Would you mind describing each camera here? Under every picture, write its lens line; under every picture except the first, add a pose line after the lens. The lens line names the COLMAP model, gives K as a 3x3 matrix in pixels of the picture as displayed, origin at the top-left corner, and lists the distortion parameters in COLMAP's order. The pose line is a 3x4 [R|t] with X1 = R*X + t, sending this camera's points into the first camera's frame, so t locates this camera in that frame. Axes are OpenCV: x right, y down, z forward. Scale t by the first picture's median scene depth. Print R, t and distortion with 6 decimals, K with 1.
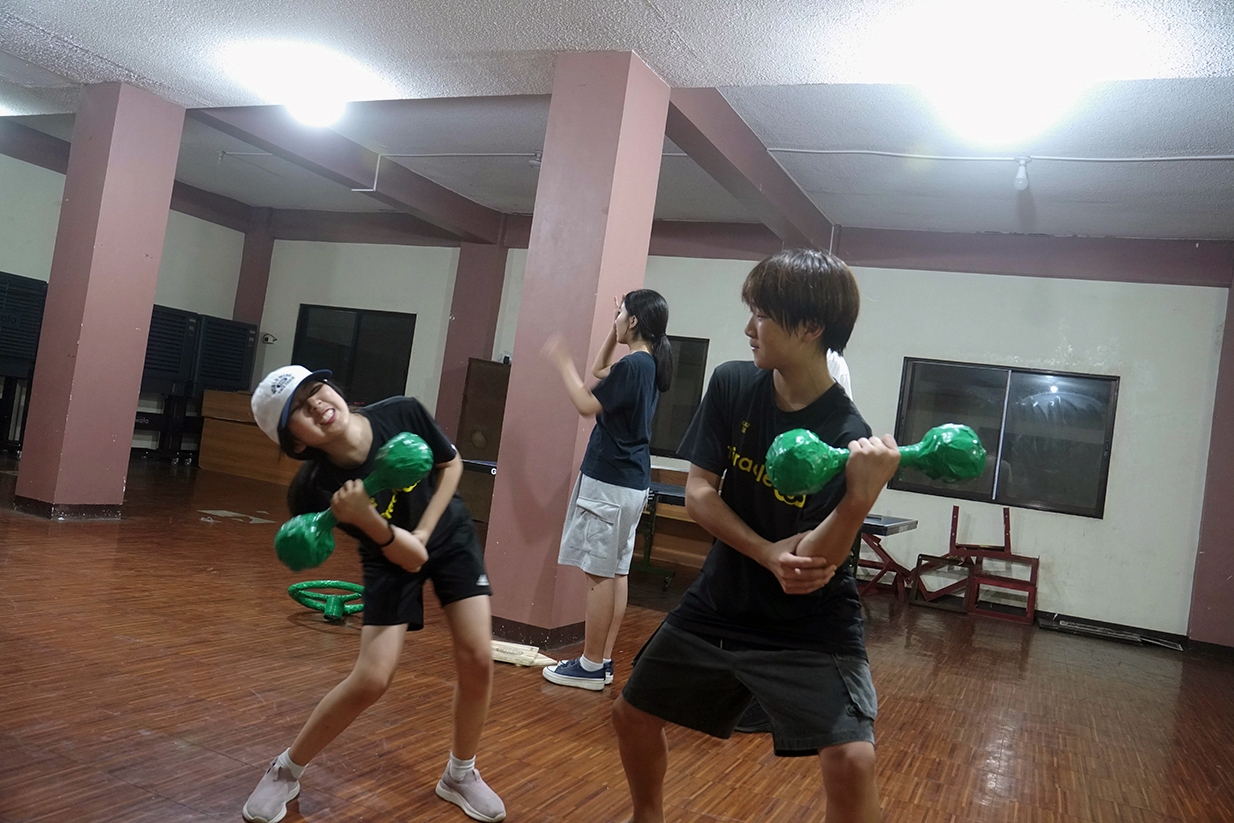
lens RADIAL K [[977.3, 0, 624.0], [0, 977.3, 409.5], [0, 0, 1]] dist [-0.115885, 0.118781]
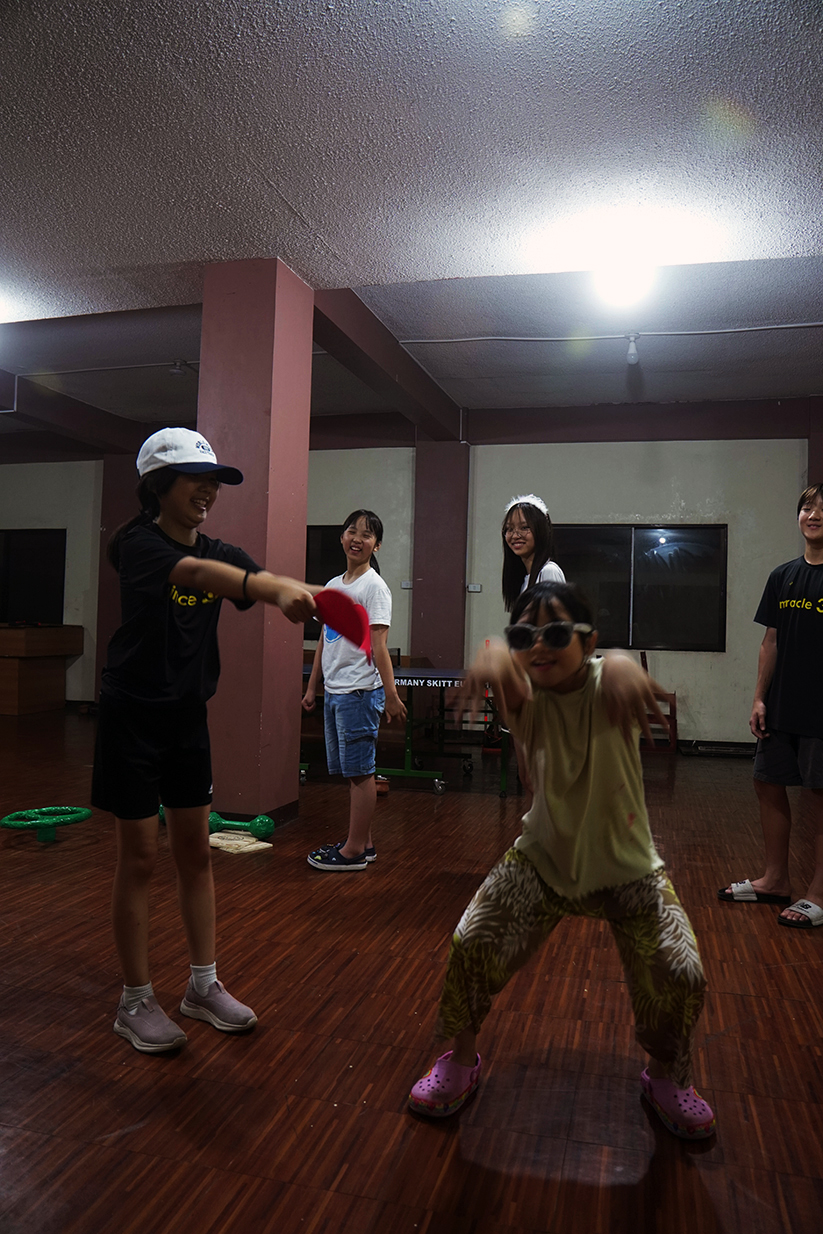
lens RADIAL K [[926.2, 0, 408.1], [0, 926.2, 616.7], [0, 0, 1]] dist [-0.131909, 0.100923]
pose [[0.981816, -0.109253, 0.155246, -0.042426], [0.105219, 0.993868, 0.033994, -0.003378], [-0.158008, -0.017041, 0.987291, 0.000151]]
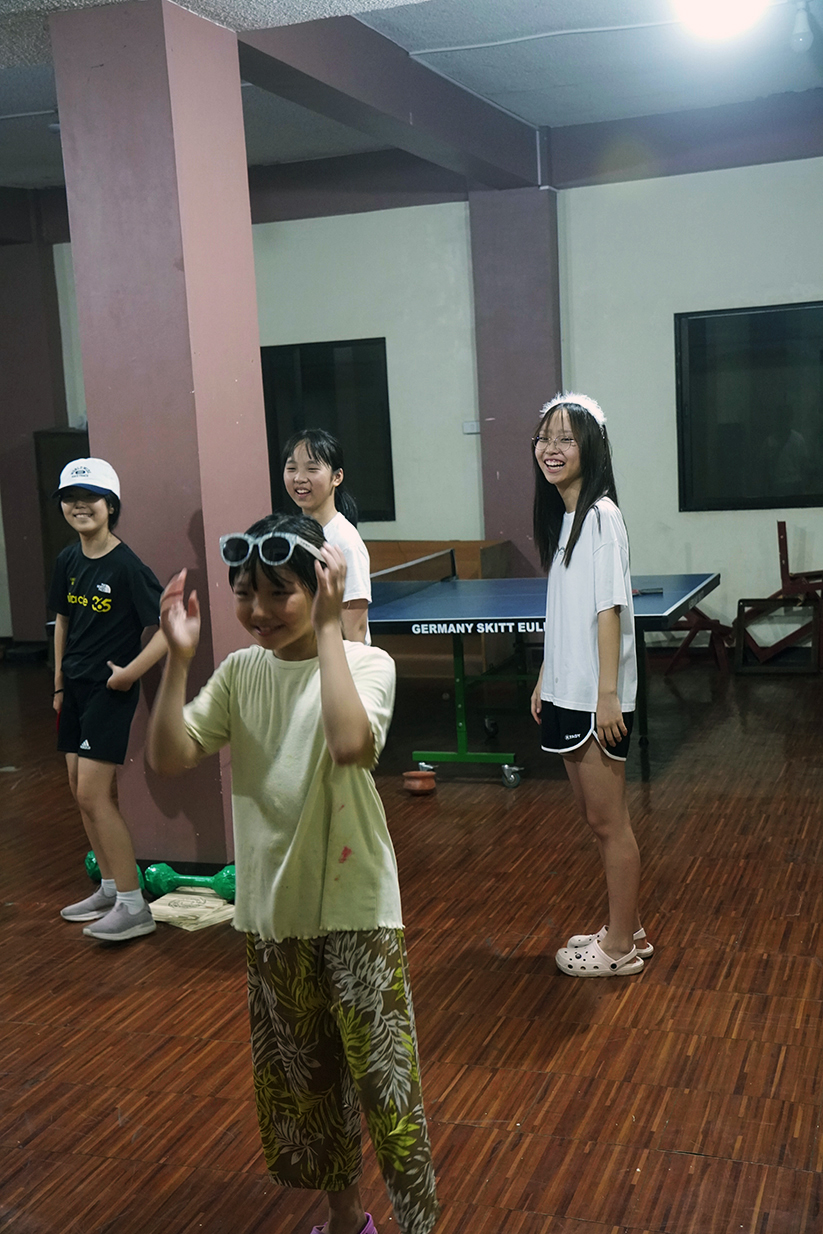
lens RADIAL K [[1491.0, 0, 408.1], [0, 1491.0, 618.9], [0, 0, 1]] dist [0.042413, 0.333178]
pose [[0.978962, -0.199338, 0.043565, 0.037307], [0.189790, 0.967978, 0.164310, -0.093932], [-0.074923, -0.152585, 0.985446, -0.069631]]
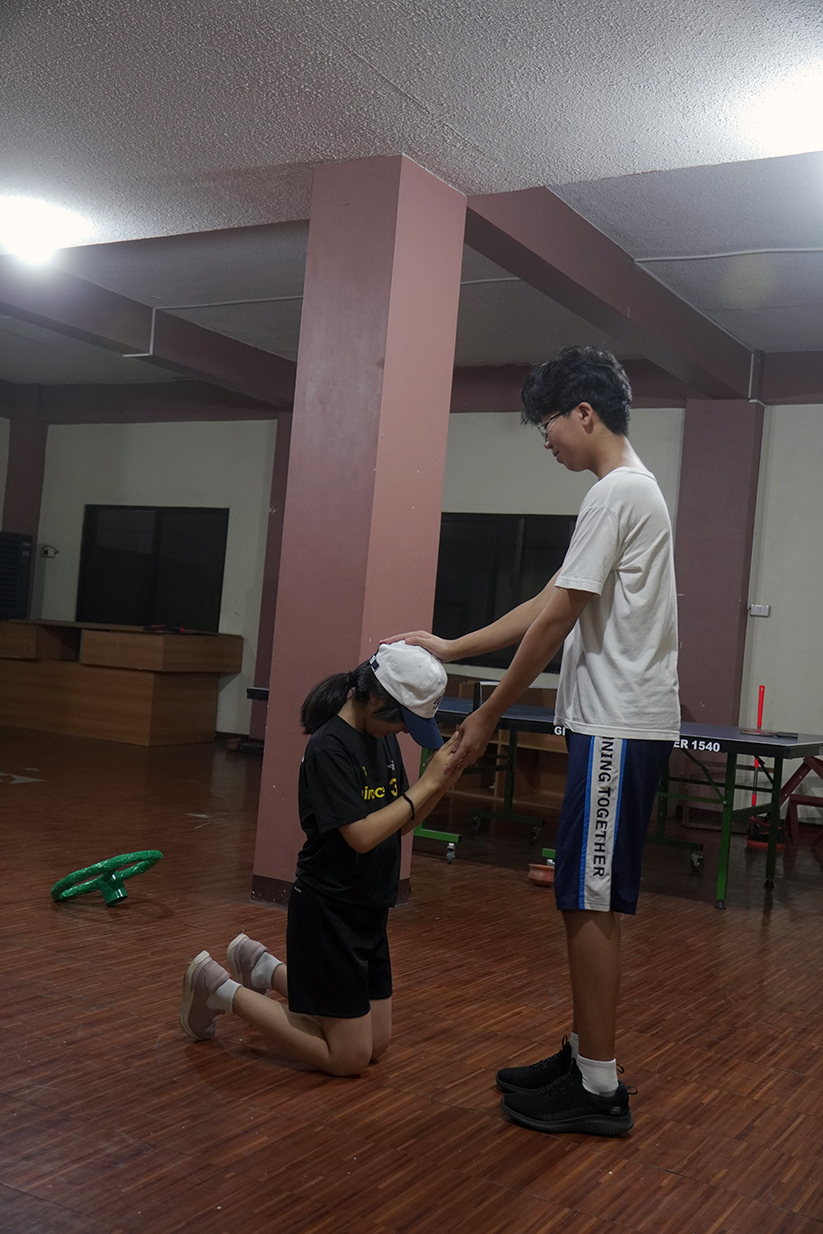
lens RADIAL K [[1297.8, 0, 412.9], [0, 1297.8, 615.9], [0, 0, 1]] dist [0.001339, 0.204803]
pose [[0.991802, -0.057790, -0.113973, 0.102181], [0.057280, 0.998328, -0.007747, 0.010107], [0.114230, 0.001155, 0.993454, -0.045088]]
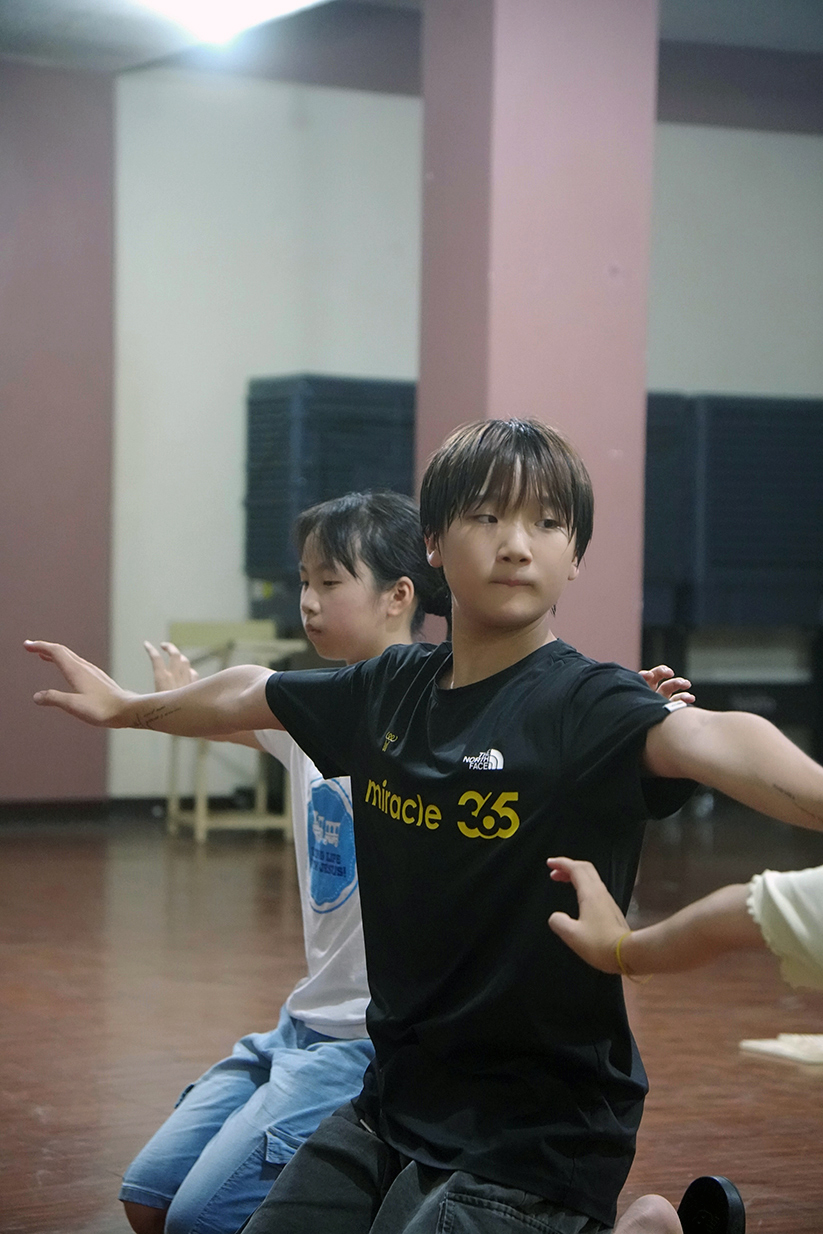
lens RADIAL K [[3098.5, 0, 412.3], [0, 3098.5, 619.6], [0, 0, 1]] dist [0.615971, 0.210517]
pose [[0.798798, -0.124220, -0.588635, 0.250800], [0.115144, 0.991930, -0.053074, 0.059879], [0.590477, -0.025382, 0.806655, -0.168961]]
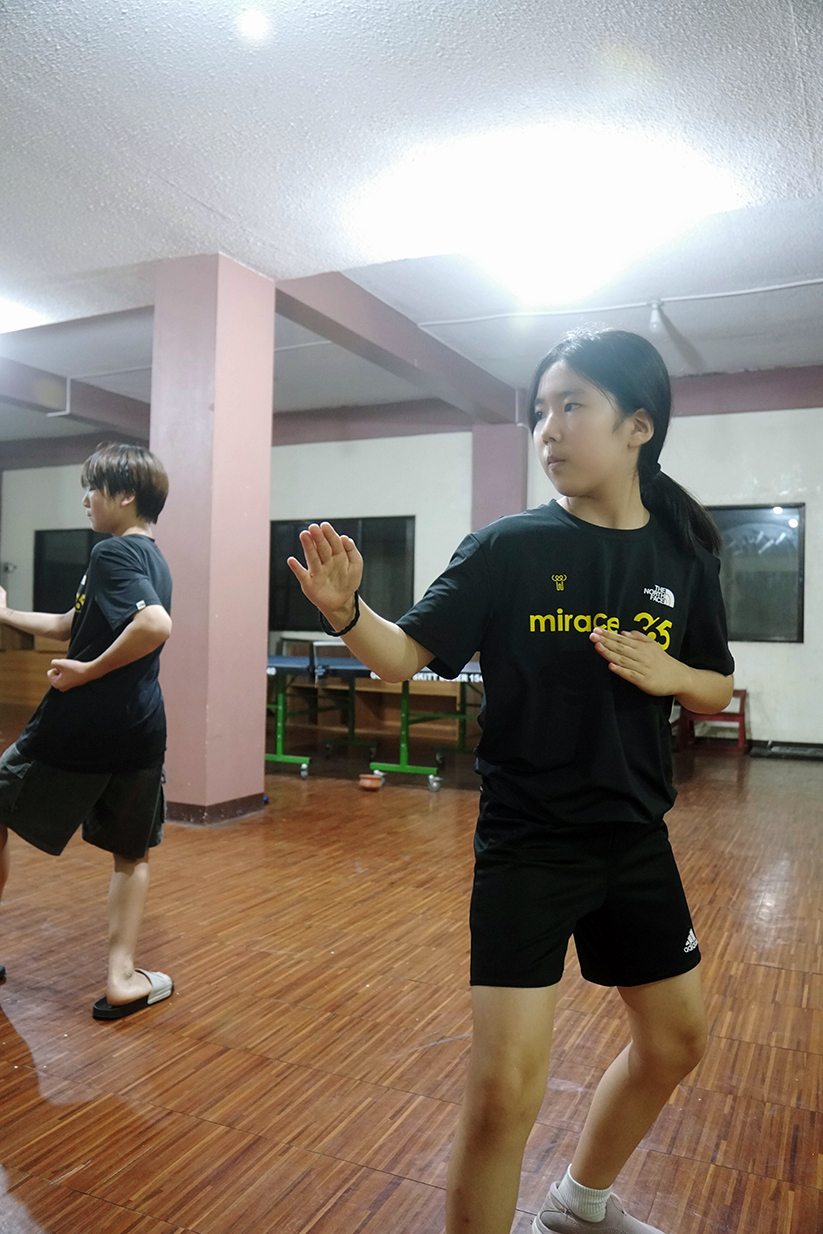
lens RADIAL K [[971.6, 0, 410.0], [0, 971.6, 616.7], [0, 0, 1]] dist [-0.117056, 0.117523]
pose [[0.992496, -0.120814, -0.018878, 0.164367], [0.121199, 0.992411, 0.020783, 0.022131], [0.016223, -0.022915, 0.999606, -0.039359]]
